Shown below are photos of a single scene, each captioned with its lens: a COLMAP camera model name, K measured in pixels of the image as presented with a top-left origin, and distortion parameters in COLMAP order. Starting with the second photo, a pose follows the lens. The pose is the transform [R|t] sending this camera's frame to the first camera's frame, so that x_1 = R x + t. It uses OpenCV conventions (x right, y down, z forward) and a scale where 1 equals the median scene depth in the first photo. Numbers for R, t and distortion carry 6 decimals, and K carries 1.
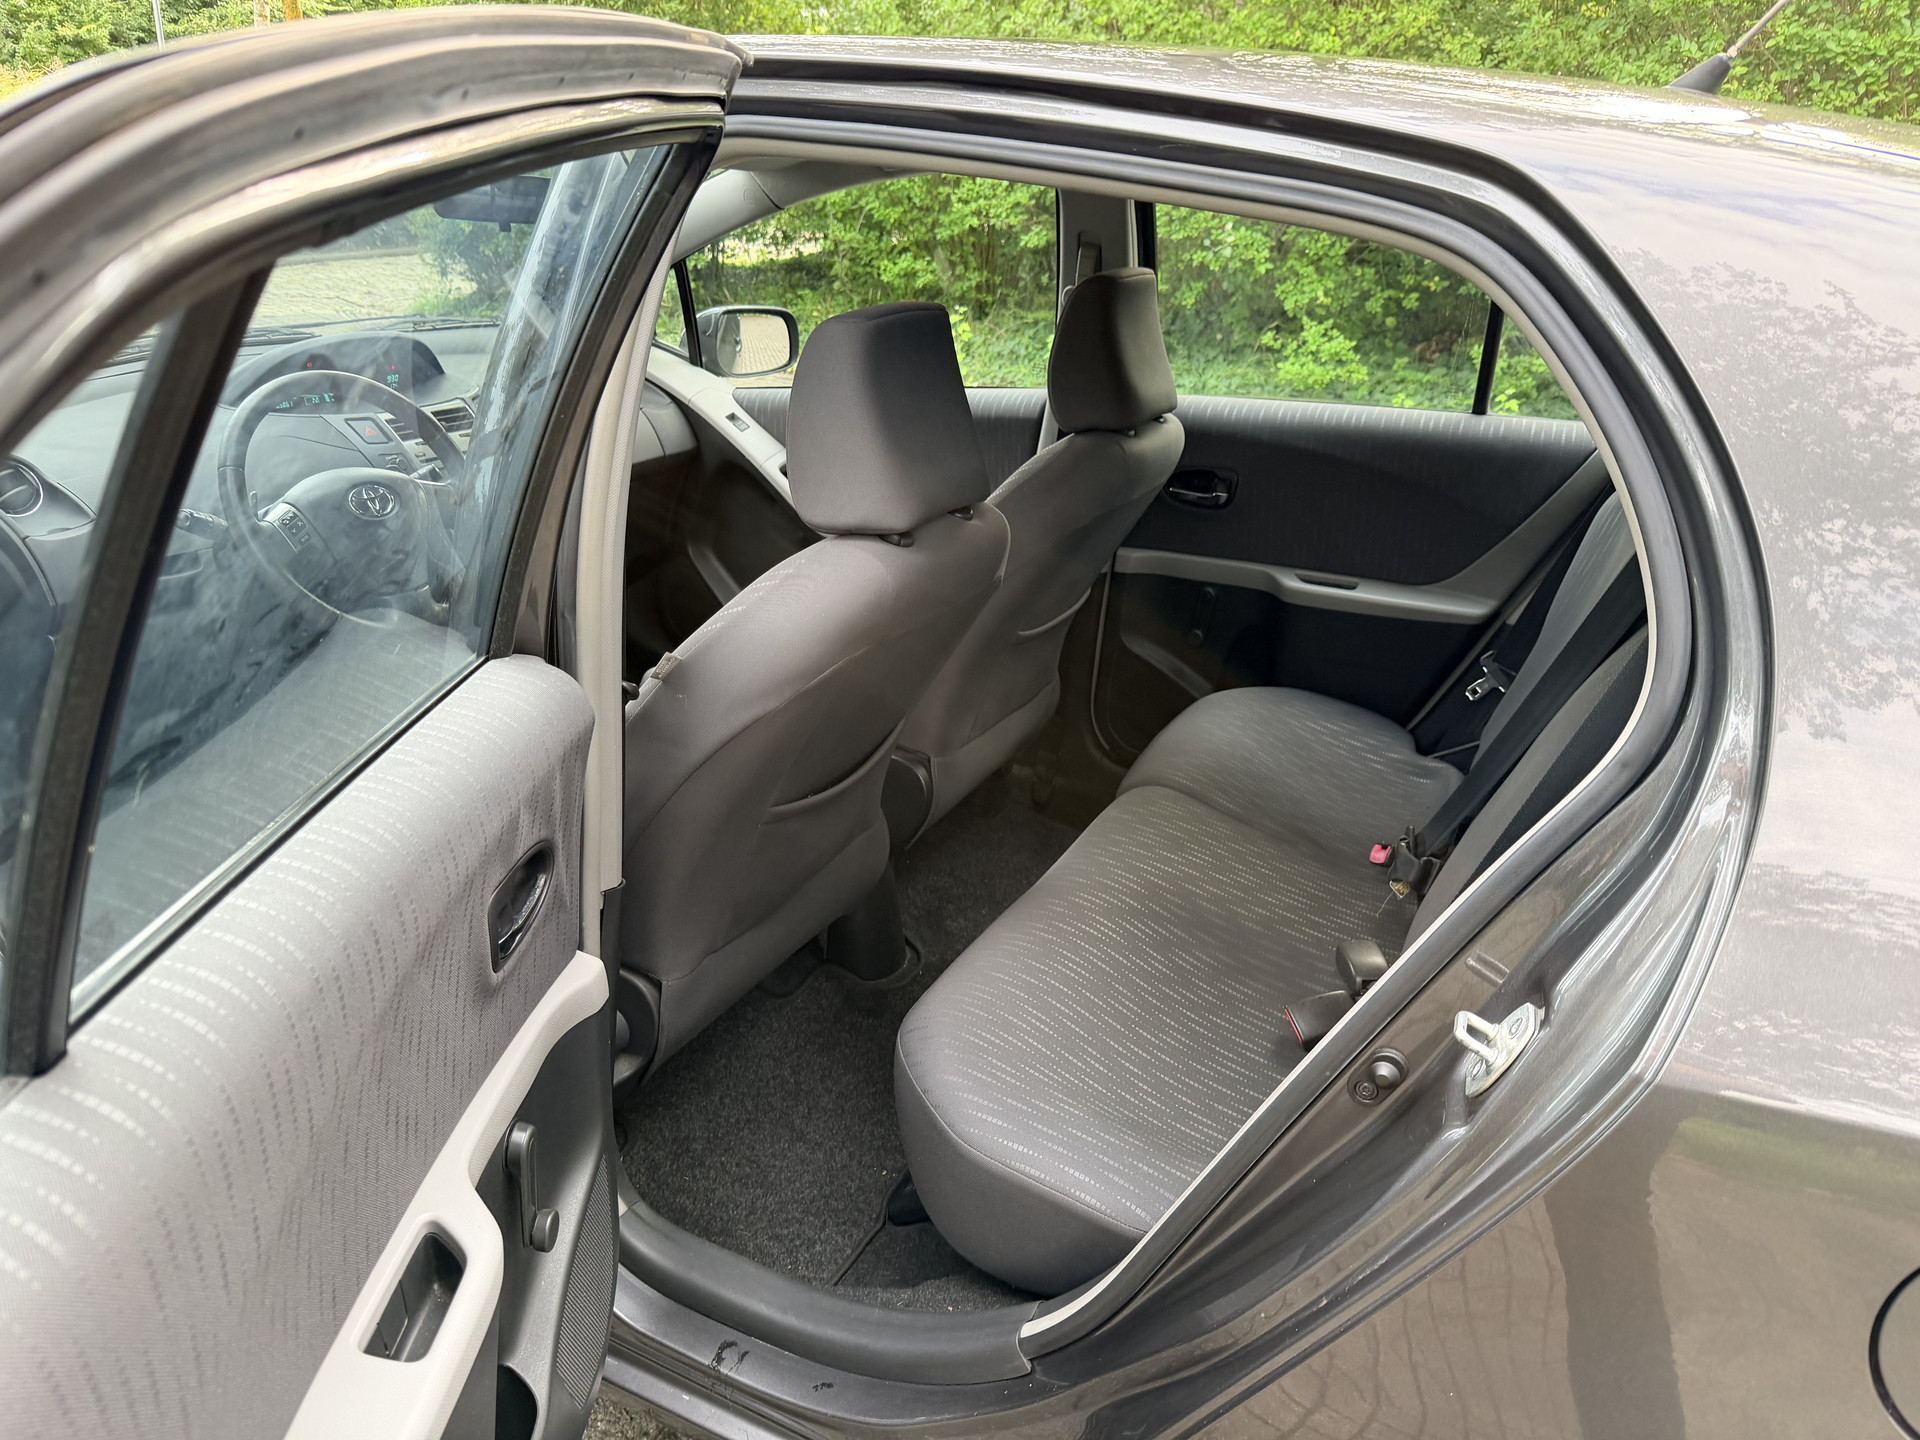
lens RADIAL K [[1391.3, 0, 969.9], [0, 1391.3, 727.1], [0, 0, 1]] dist [0.001267, 0.000184]
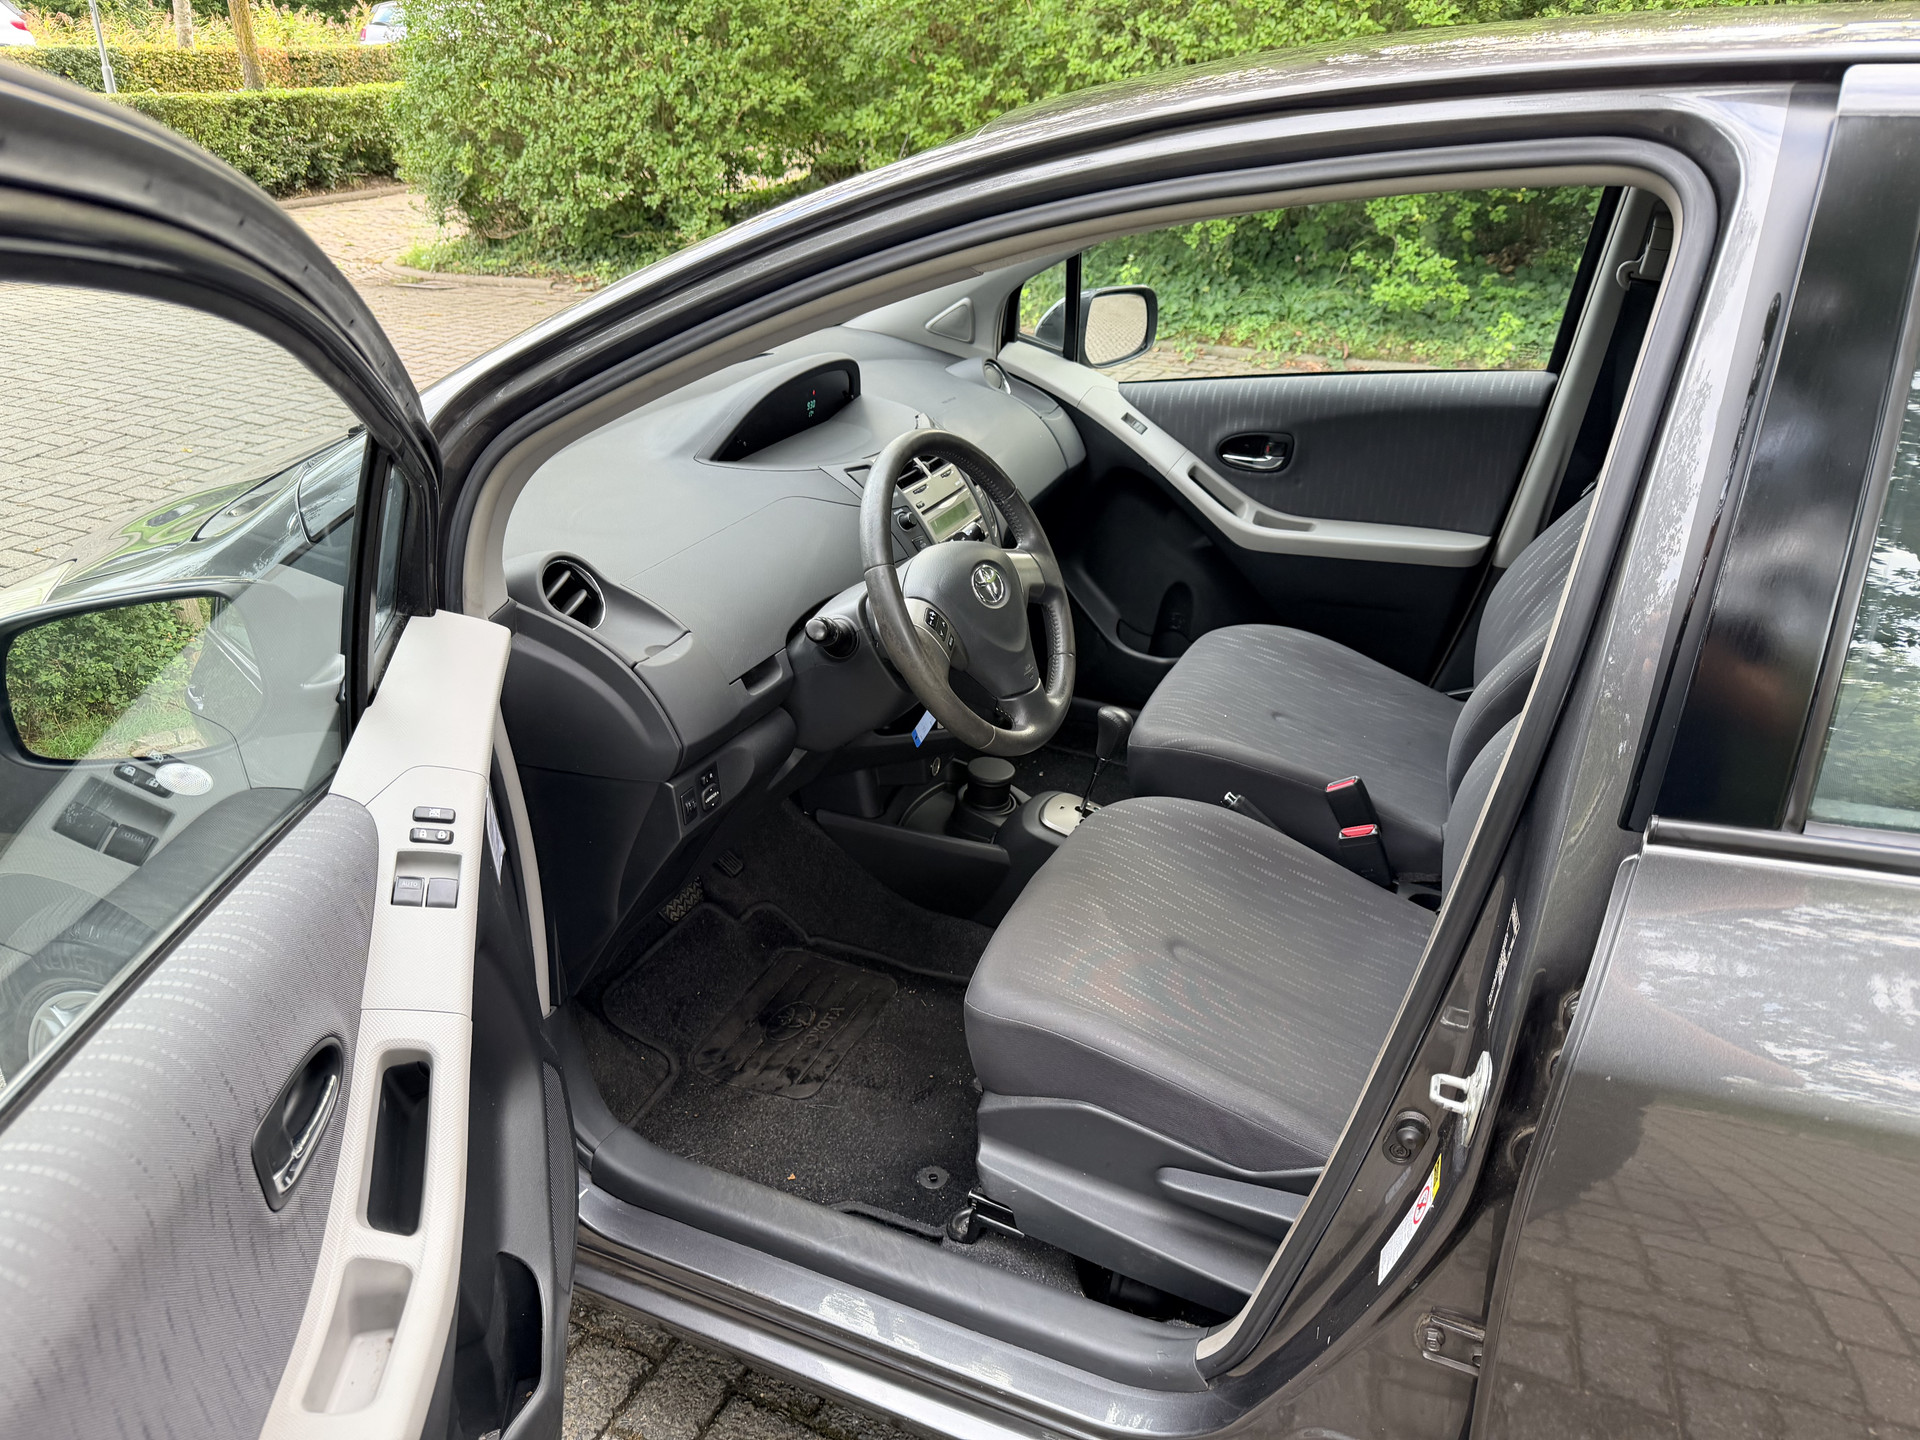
lens RADIAL K [[1378.6, 0, 953.8], [0, 1378.6, 724.0], [0, 0, 1]] dist [-0.017438, -0.000595]
pose [[0.996739, -0.062116, 0.051511, -0.134290], [0.058752, 0.996191, 0.064438, -0.035997], [-0.055317, -0.061201, 0.996591, 0.046418]]
